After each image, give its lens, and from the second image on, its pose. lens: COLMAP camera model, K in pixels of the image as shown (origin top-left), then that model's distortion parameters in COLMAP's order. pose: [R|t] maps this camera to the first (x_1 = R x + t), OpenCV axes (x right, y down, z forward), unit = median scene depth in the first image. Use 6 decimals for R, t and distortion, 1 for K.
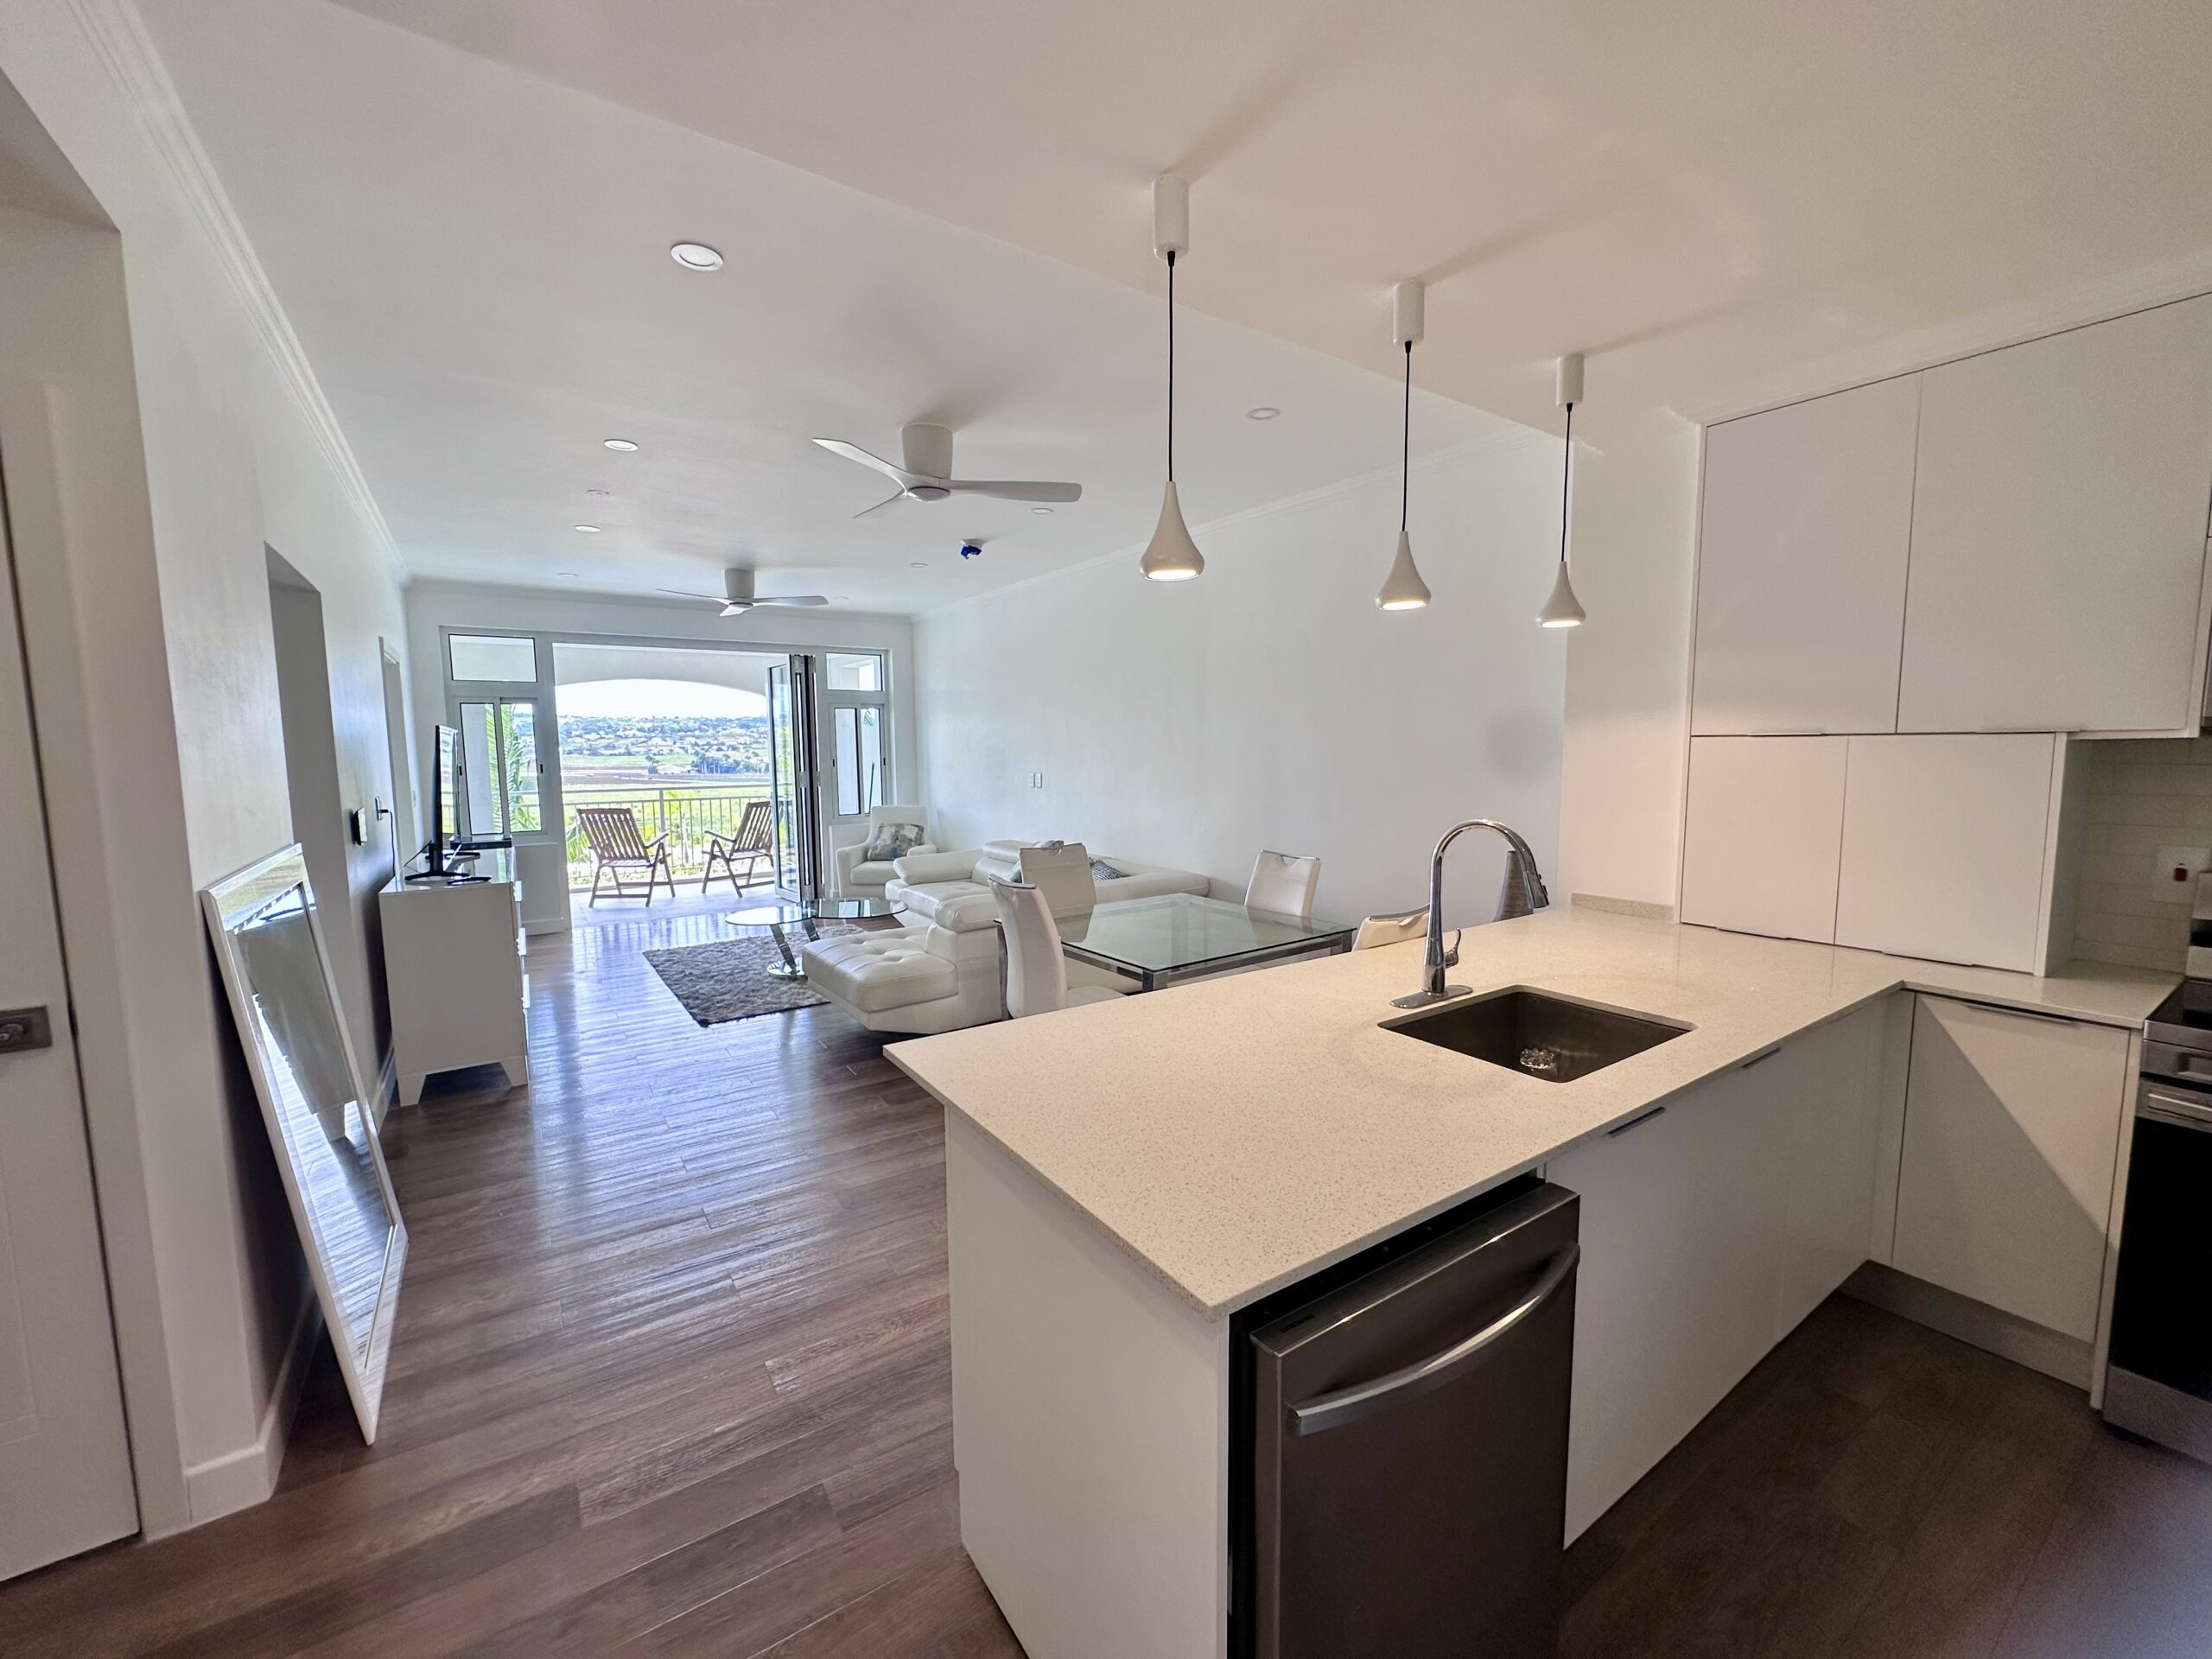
lens RADIAL K [[886.5, 0, 1106.0], [0, 886.5, 829.5], [0, 0, 1]] dist [-0.003072, 0.000320]
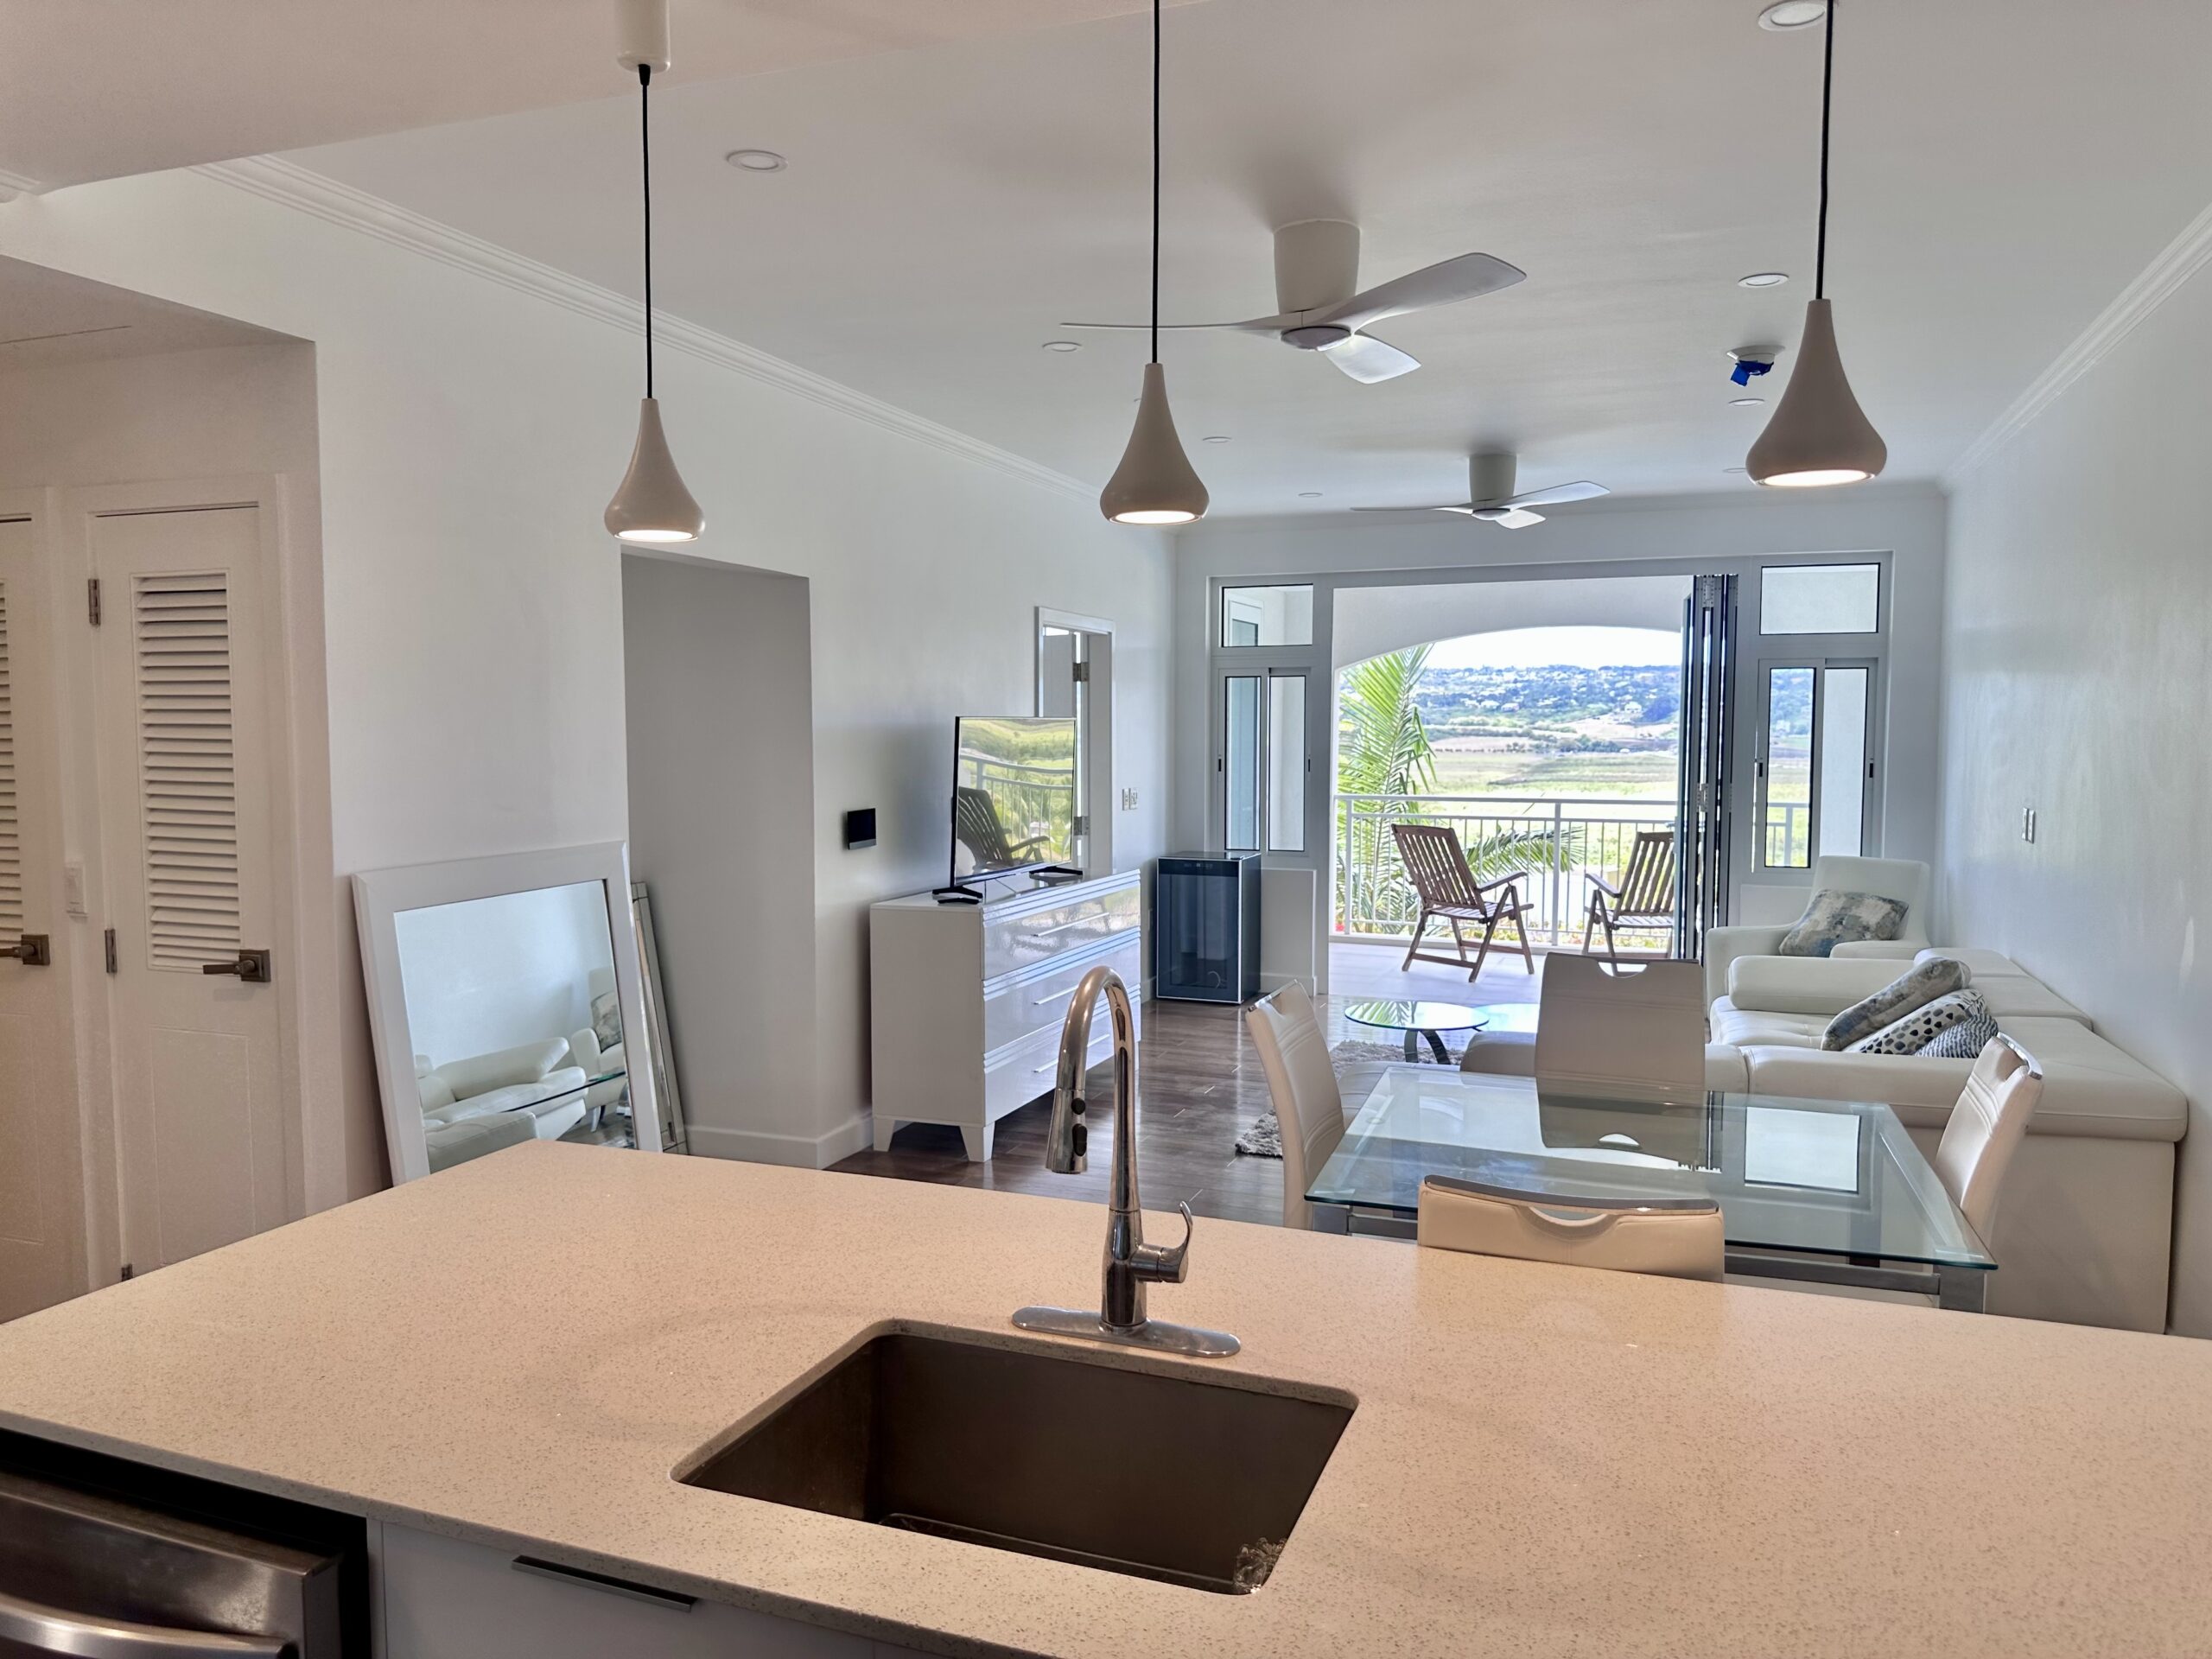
lens RADIAL K [[1548.5, 0, 1102.1], [0, 1548.5, 835.1], [0, 0, 1]] dist [0.144436, -0.276413]
pose [[0.572950, 0.068969, -0.816683, 0.302747], [-0.086234, 0.995995, 0.023614, -0.028240], [0.815041, 0.056896, 0.576602, 0.143414]]
